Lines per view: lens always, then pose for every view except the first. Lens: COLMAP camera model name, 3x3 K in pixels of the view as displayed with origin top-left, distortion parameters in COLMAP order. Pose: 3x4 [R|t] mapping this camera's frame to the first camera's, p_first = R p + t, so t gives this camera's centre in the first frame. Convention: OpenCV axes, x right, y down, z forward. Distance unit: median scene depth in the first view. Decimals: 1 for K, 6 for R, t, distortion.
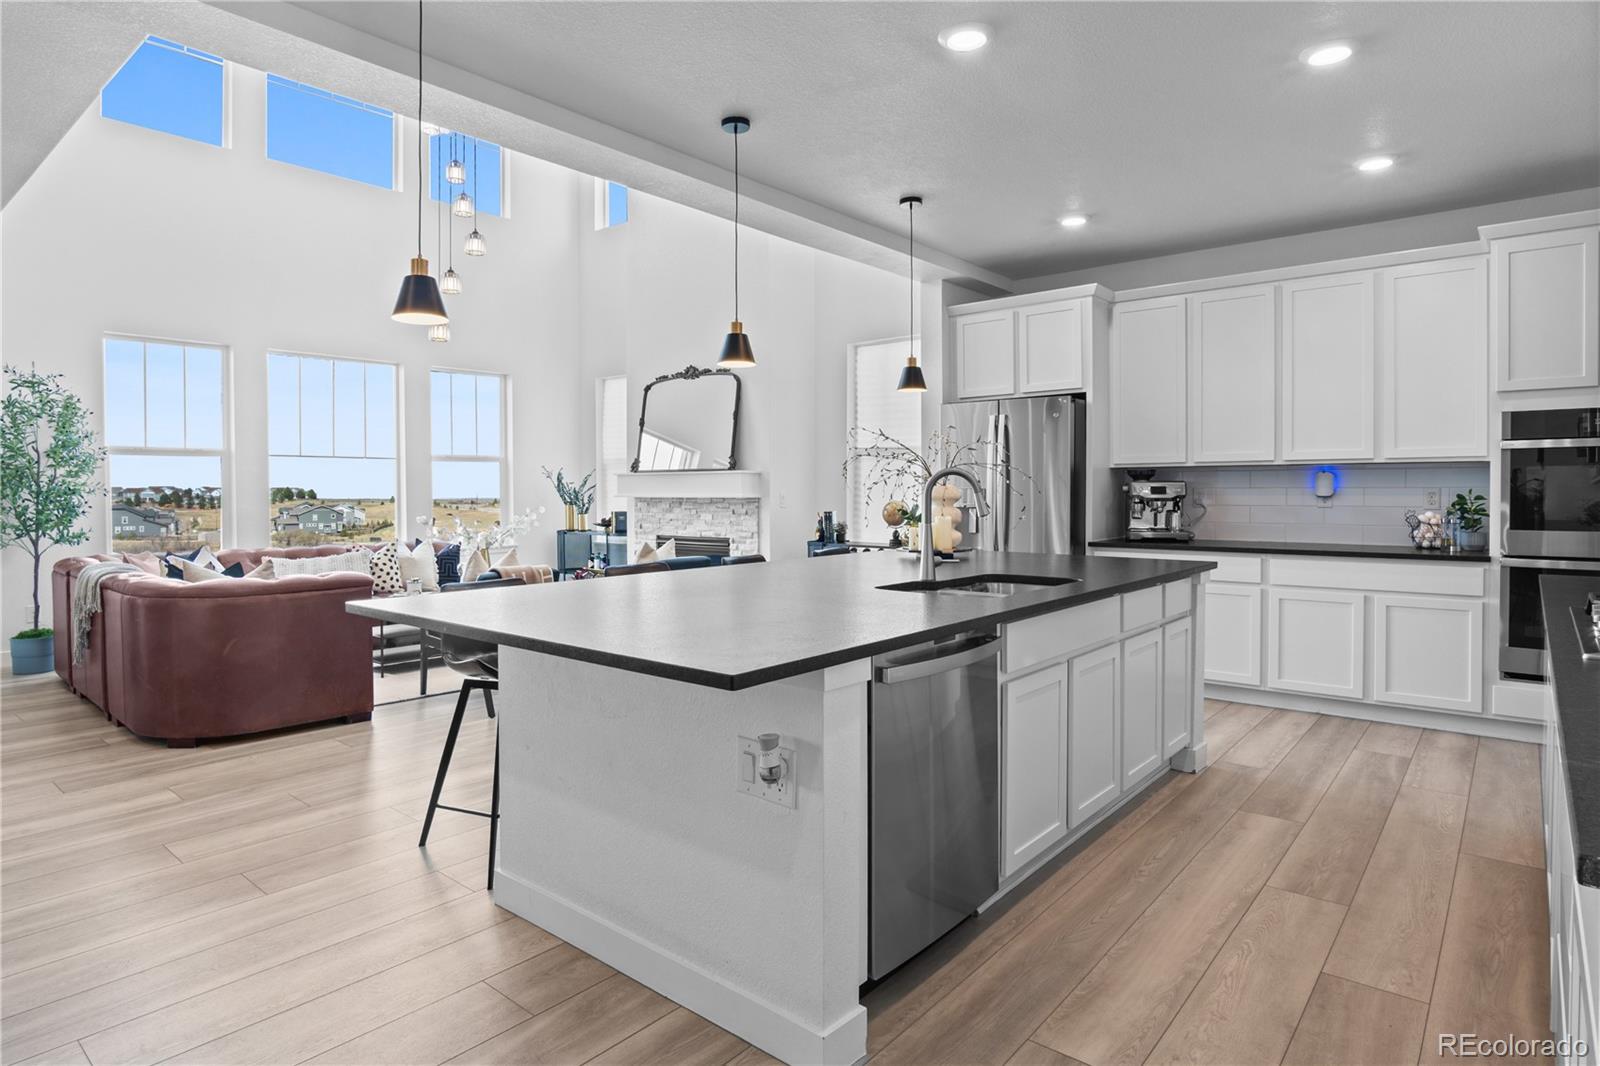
lens RADIAL K [[890.7, 0, 795.8], [0, 890.7, 500.7], [0, 0, 1]] dist [-0.021807, 0.001189]
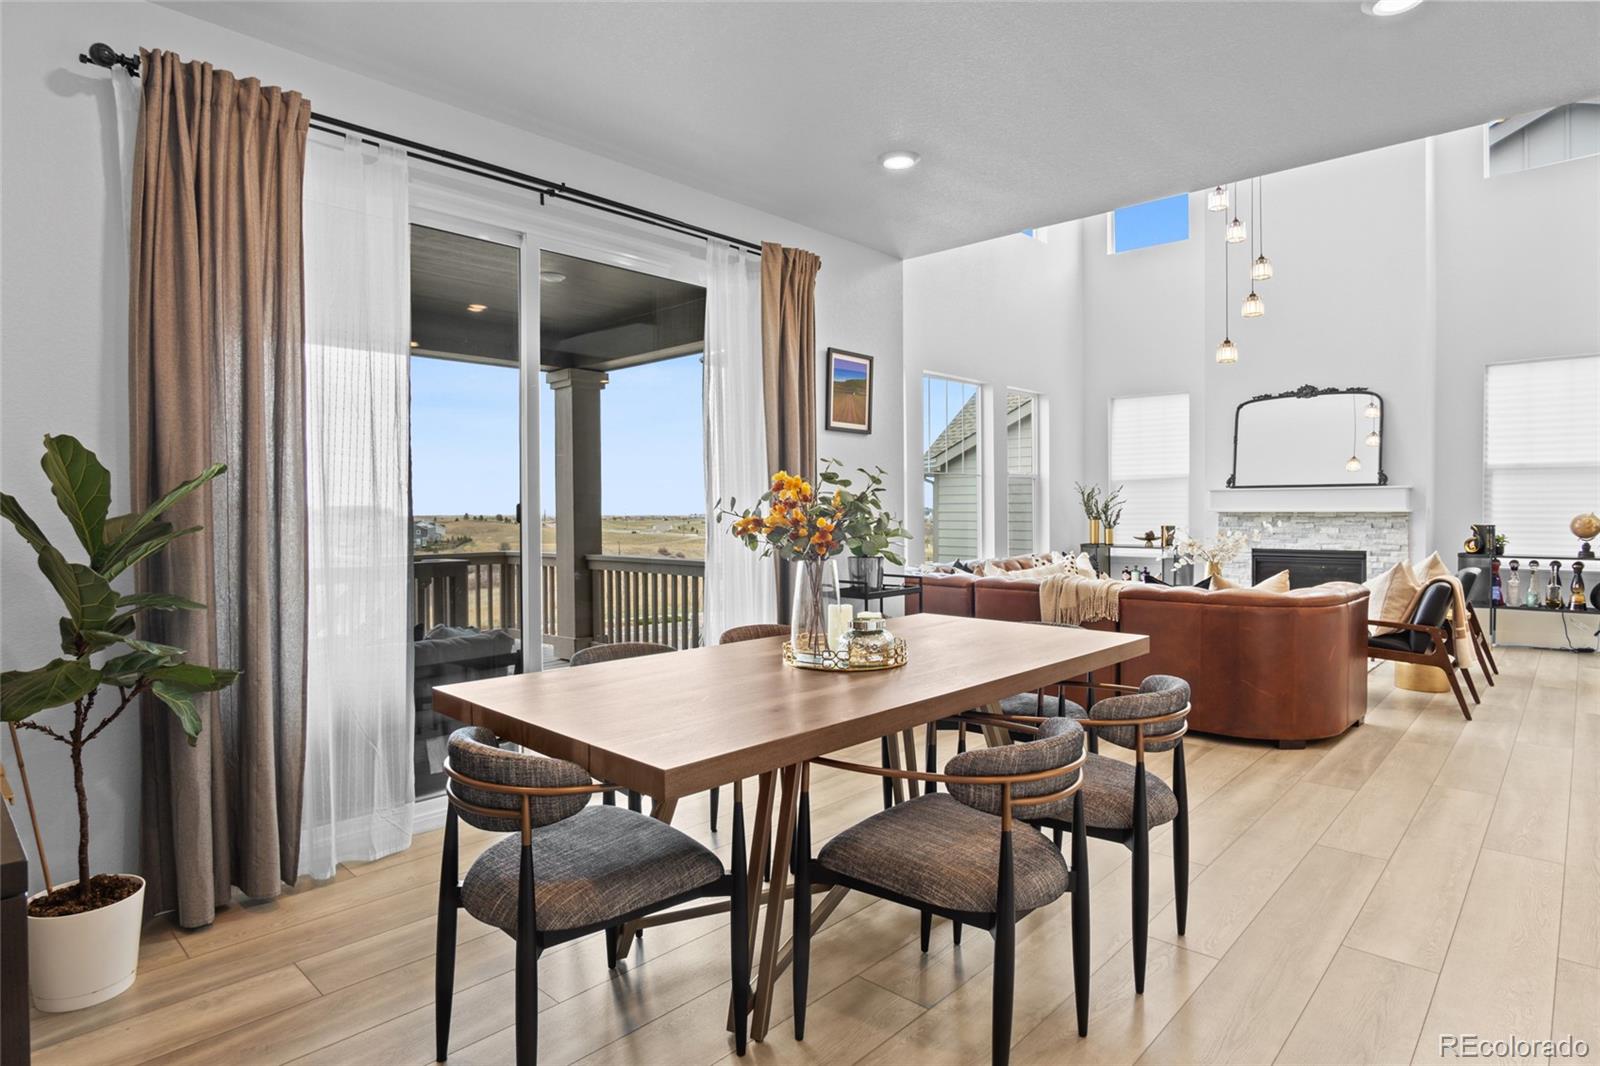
lens RADIAL K [[865.2, 0, 798.9], [0, 865.2, 524.2], [0, 0, 1]] dist [-0.037299, 0.010855]
pose [[0.998749, -0.003071, -0.049915, -1.018698], [0.003539, 0.999951, 0.009285, -0.001113], [0.049884, -0.009450, 0.998710, -0.043044]]
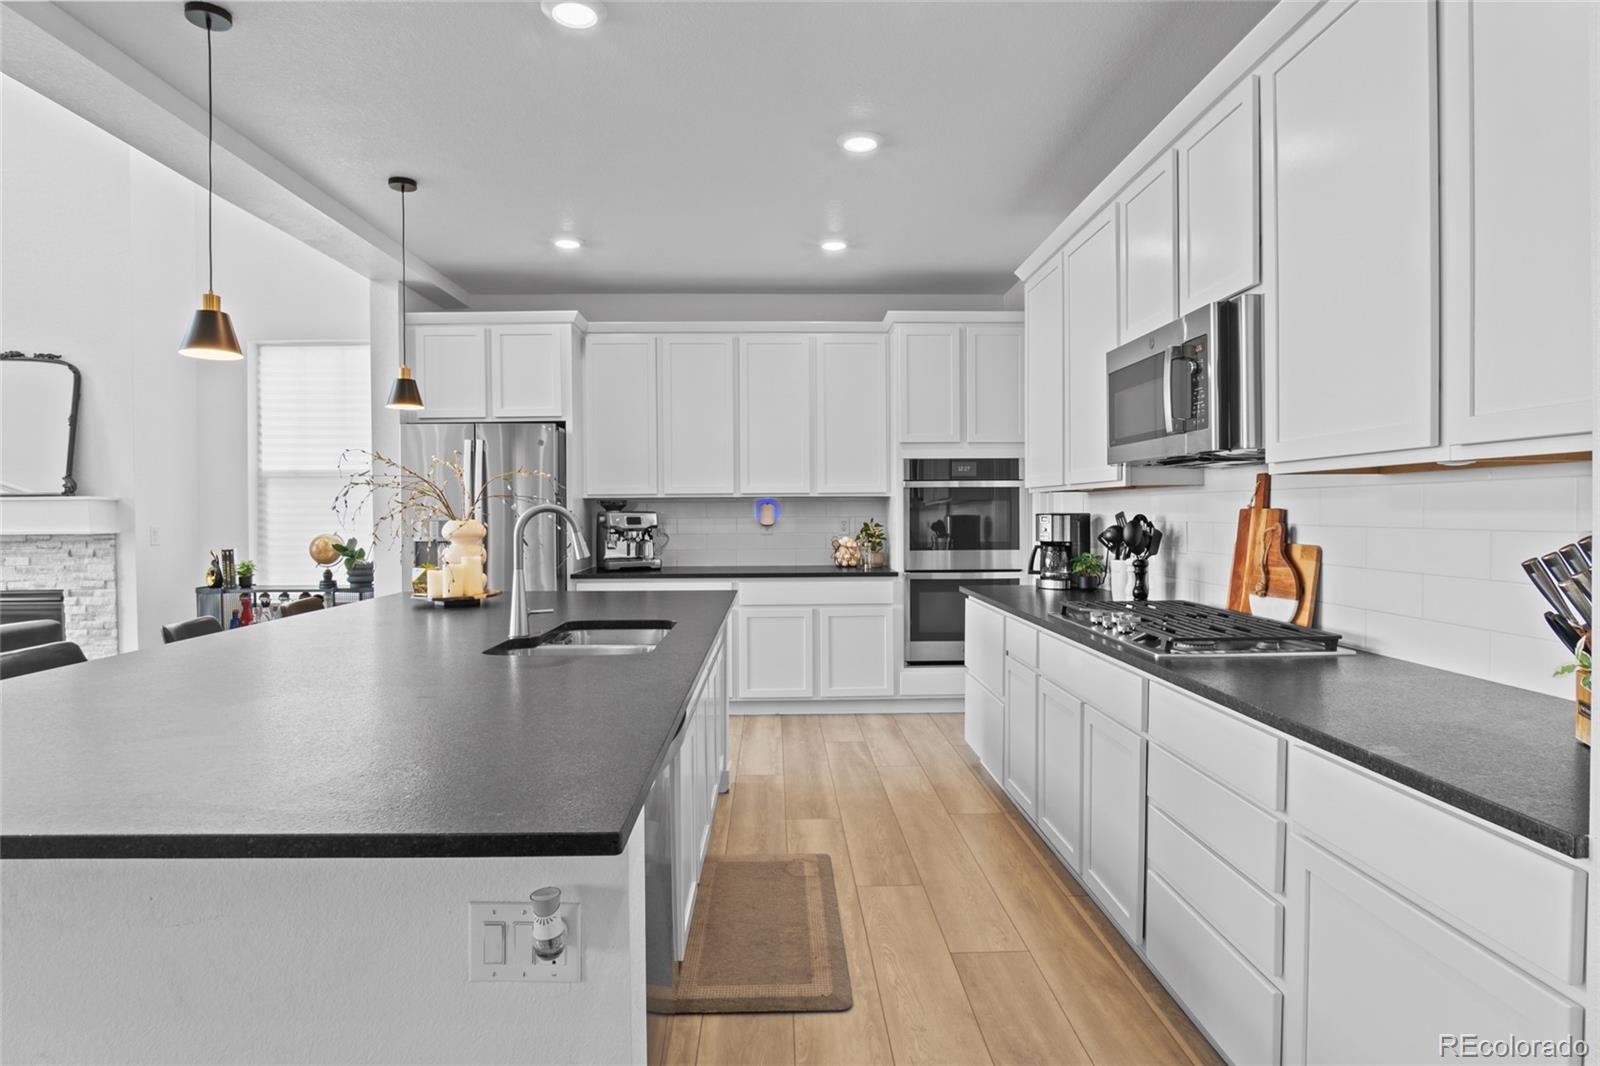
lens RADIAL K [[865.2, 0, 798.9], [0, 865.2, 524.2], [0, 0, 1]] dist [-0.037299, 0.010855]
pose [[0.748599, -0.011816, 0.662918, -0.121385], [0.011701, 0.999921, 0.004610, -0.010895], [-0.662920, 0.004306, 0.748678, 0.131602]]
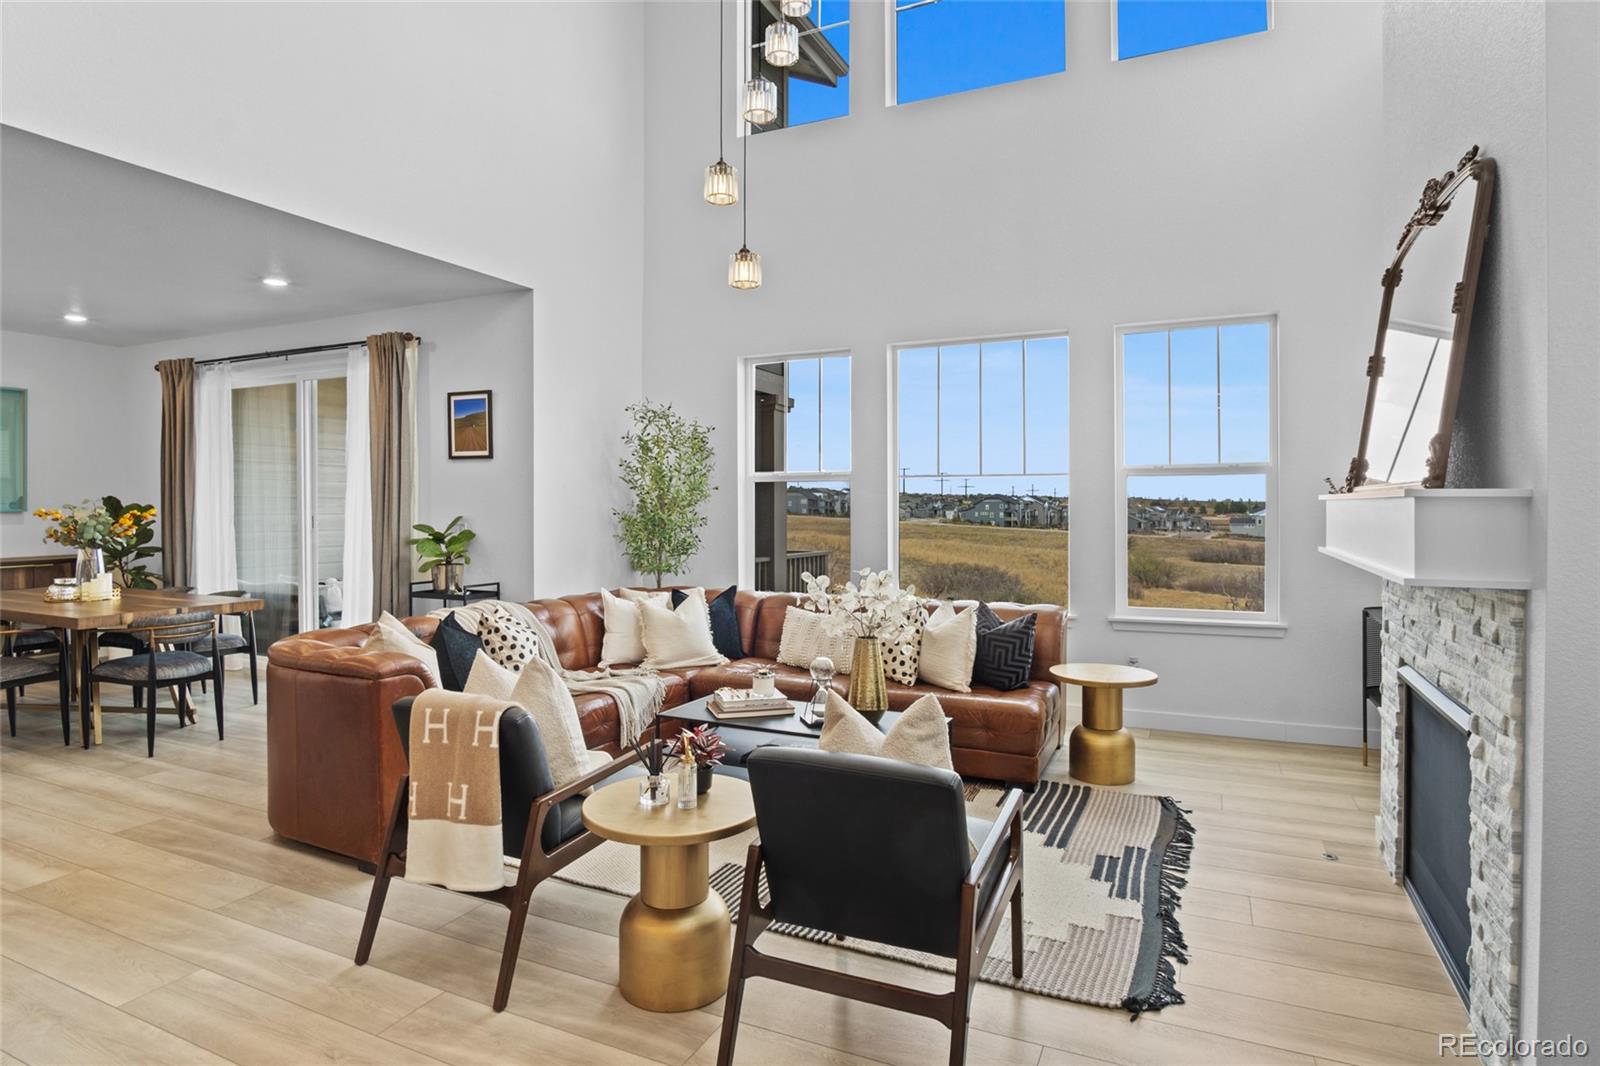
lens RADIAL K [[890.7, 0, 795.8], [0, 890.7, 500.7], [0, 0, 1]] dist [-0.021807, 0.001189]
pose [[0.244126, -0.001530, -0.969742, 0.235128], [-0.009169, 0.999950, -0.003886, -0.038347], [0.969700, 0.009840, 0.244100, 1.054054]]
